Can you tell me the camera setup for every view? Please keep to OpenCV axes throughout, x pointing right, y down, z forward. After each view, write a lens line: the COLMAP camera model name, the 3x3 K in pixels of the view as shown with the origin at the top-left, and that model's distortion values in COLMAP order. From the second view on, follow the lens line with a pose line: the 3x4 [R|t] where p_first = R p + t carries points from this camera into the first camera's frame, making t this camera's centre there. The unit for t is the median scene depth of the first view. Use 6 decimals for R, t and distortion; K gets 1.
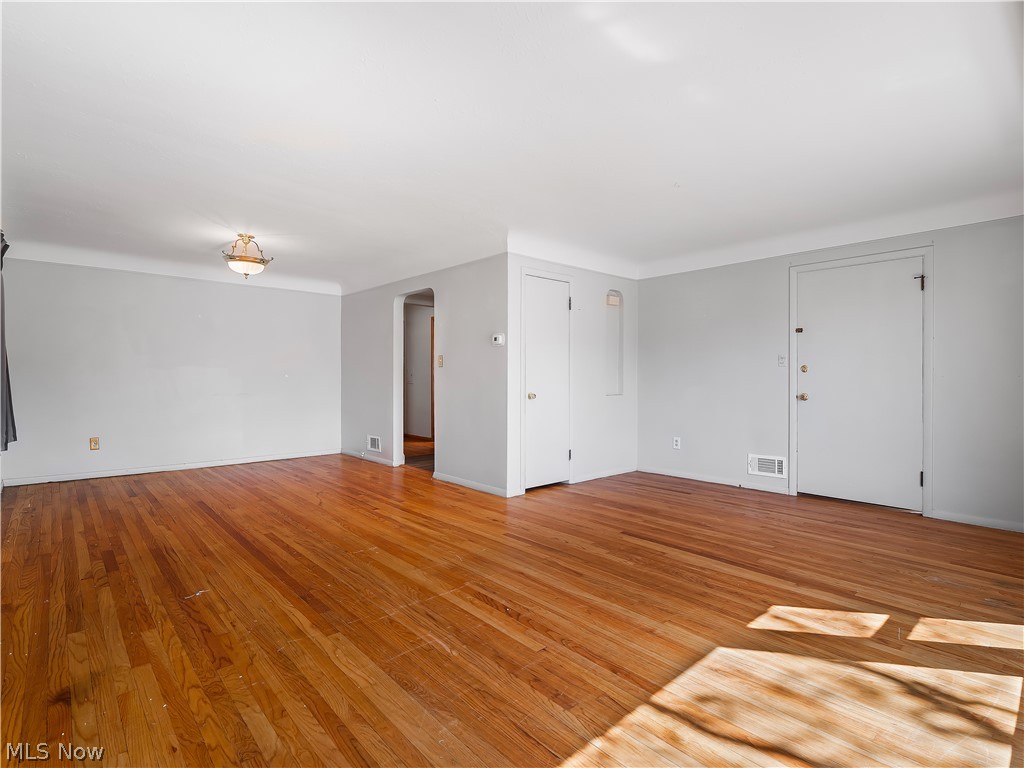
lens RADIAL K [[500.1, 0, 514.3], [0, 500.1, 387.2], [0, 0, 1]] dist [0.001855, -0.001806]
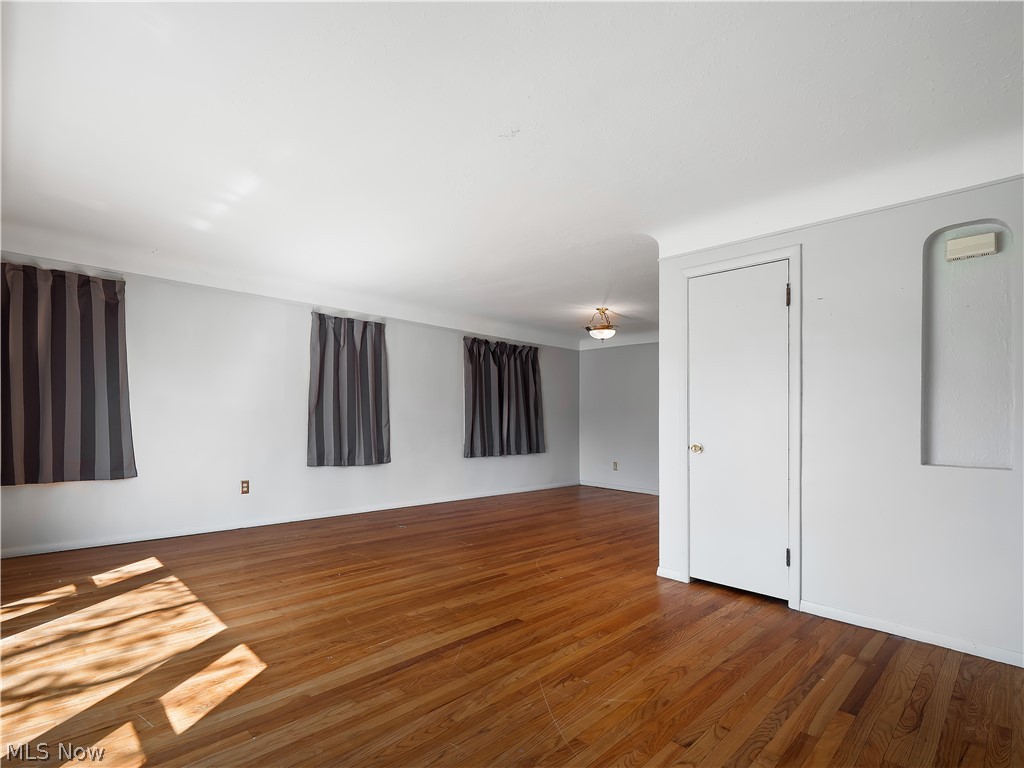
lens RADIAL K [[515.5, 0, 511.4], [0, 515.5, 428.3], [0, 0, 1]] dist [0.023518, 0.000662]
pose [[0.050773, 0.017156, -0.998563, 1.057490], [-0.041839, 0.999011, 0.015036, -0.013895], [0.997833, 0.041016, 0.051441, 0.989875]]
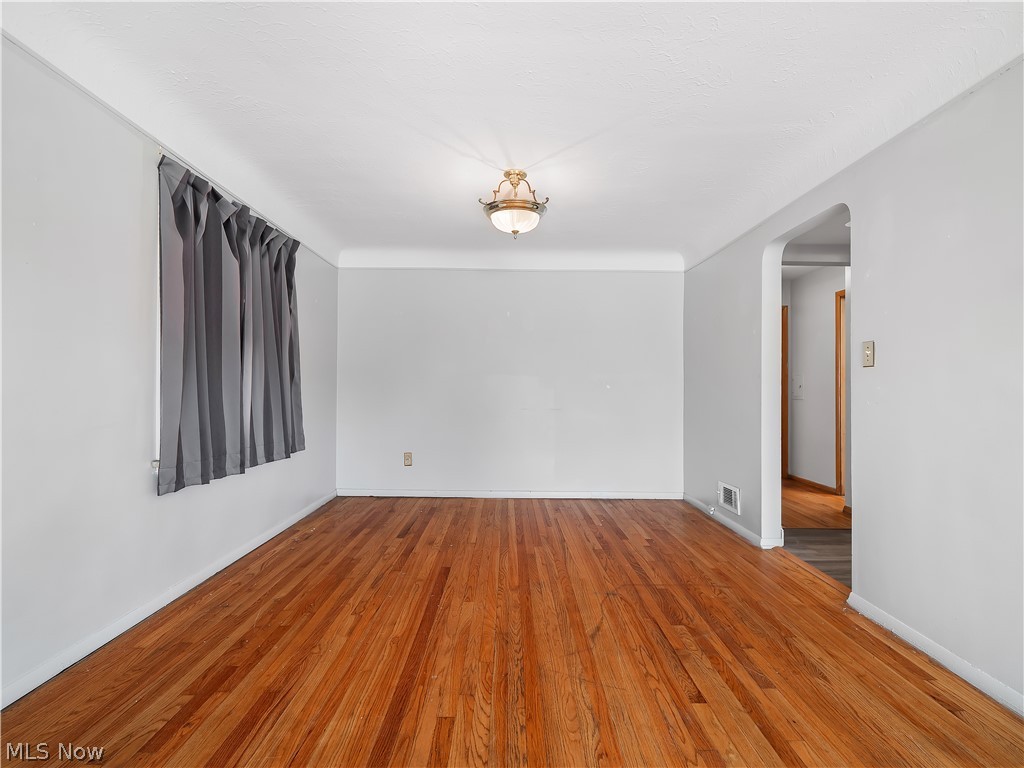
lens RADIAL K [[500.1, 0, 514.2], [0, 500.1, 376.6], [0, 0, 1]] dist [0.001855, -0.001806]
pose [[0.748049, -0.008078, -0.663595, -0.138542], [-0.023146, 0.999000, -0.038253, -0.011667], [0.663240, 0.043975, 0.747114, 0.715175]]
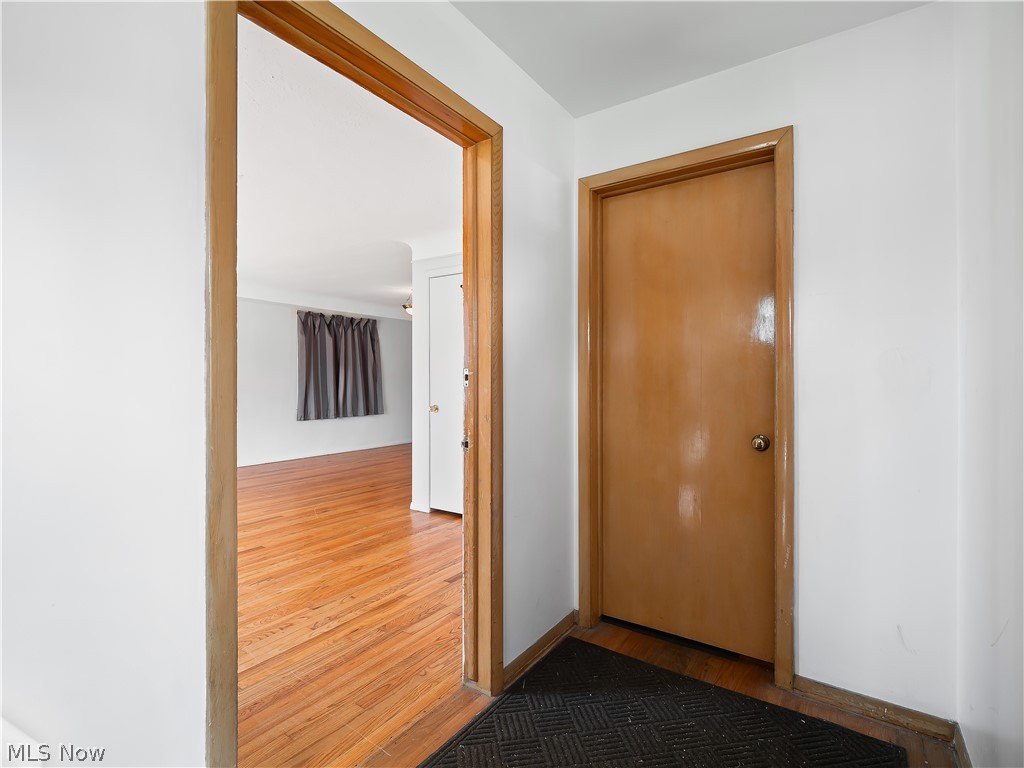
lens RADIAL K [[500.1, 0, 519.6], [0, 500.1, 386.8], [0, 0, 1]] dist [0.001855, -0.001806]
pose [[0.242859, 0.013568, -0.969967, 1.367051], [-0.025855, 0.999638, 0.007510, -0.049067], [0.969717, 0.023254, 0.243121, 1.318533]]
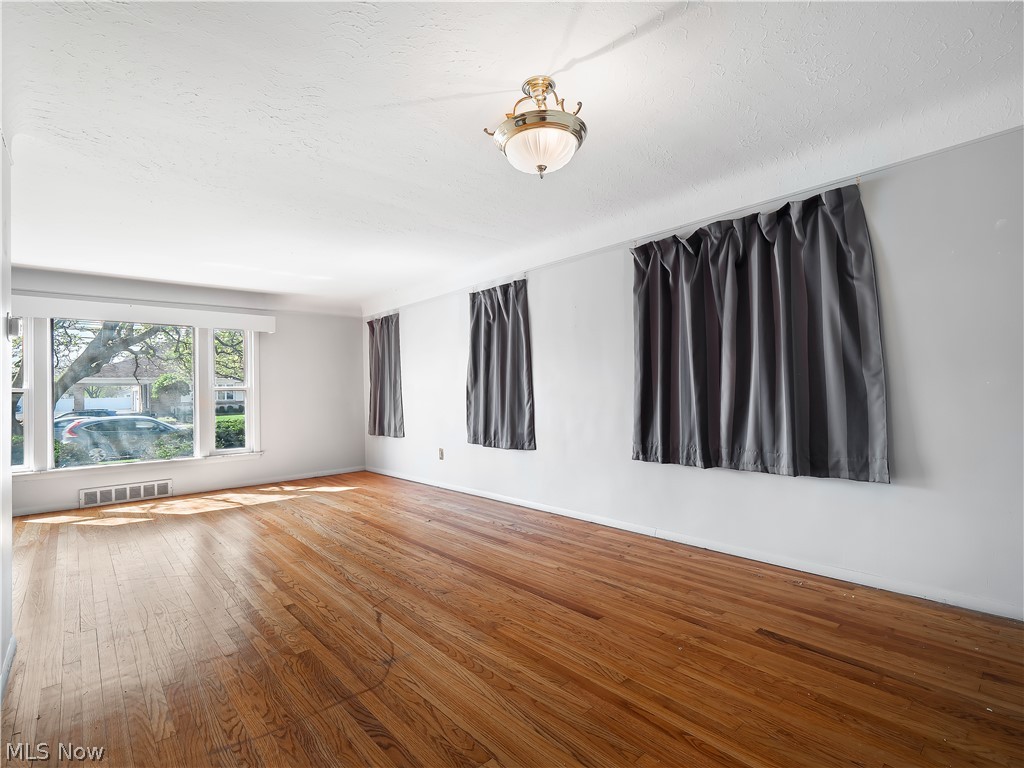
lens RADIAL K [[500.1, 0, 512.9], [0, 500.1, 380.0], [0, 0, 1]] dist [0.001855, -0.001806]
pose [[-0.999528, 0.026024, 0.016310, -0.728032], [0.026038, 0.999661, 0.000639, -0.047701], [-0.016288, 0.001063, -0.999867, 2.051233]]
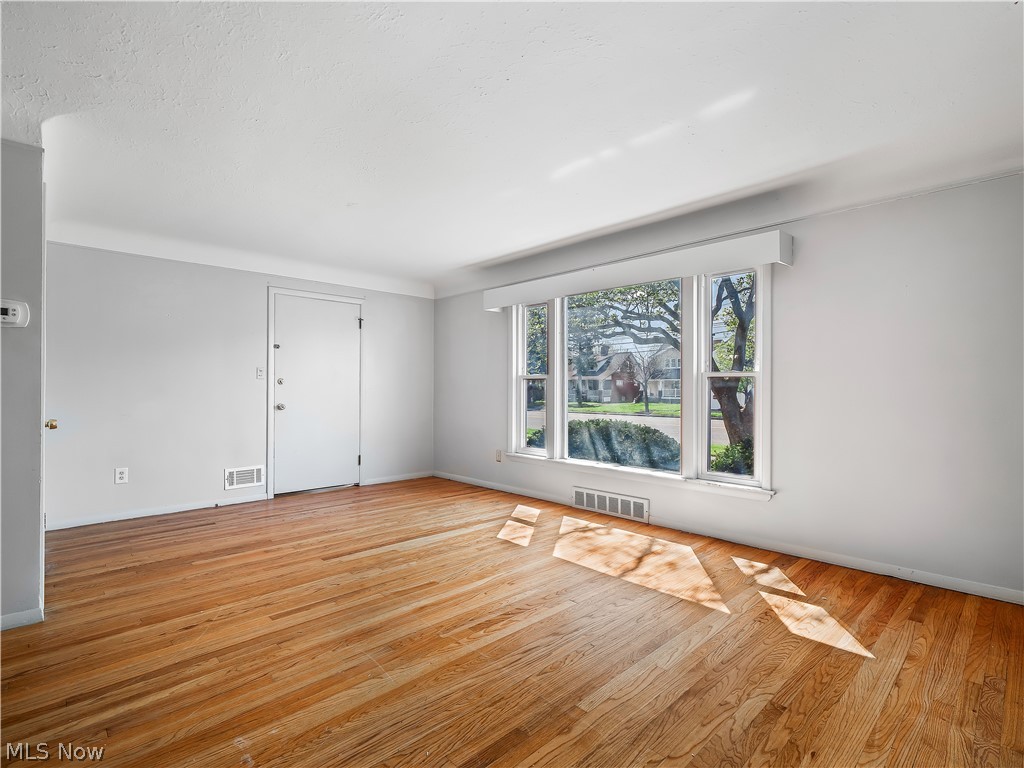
lens RADIAL K [[500.1, 0, 504.2], [0, 500.1, 389.9], [0, 0, 1]] dist [0.001855, -0.001806]
pose [[-0.017243, -0.003285, 0.999846, -0.745085], [0.017614, 0.999838, 0.003588, -0.018199], [-0.999696, 0.017673, -0.017182, 0.720330]]
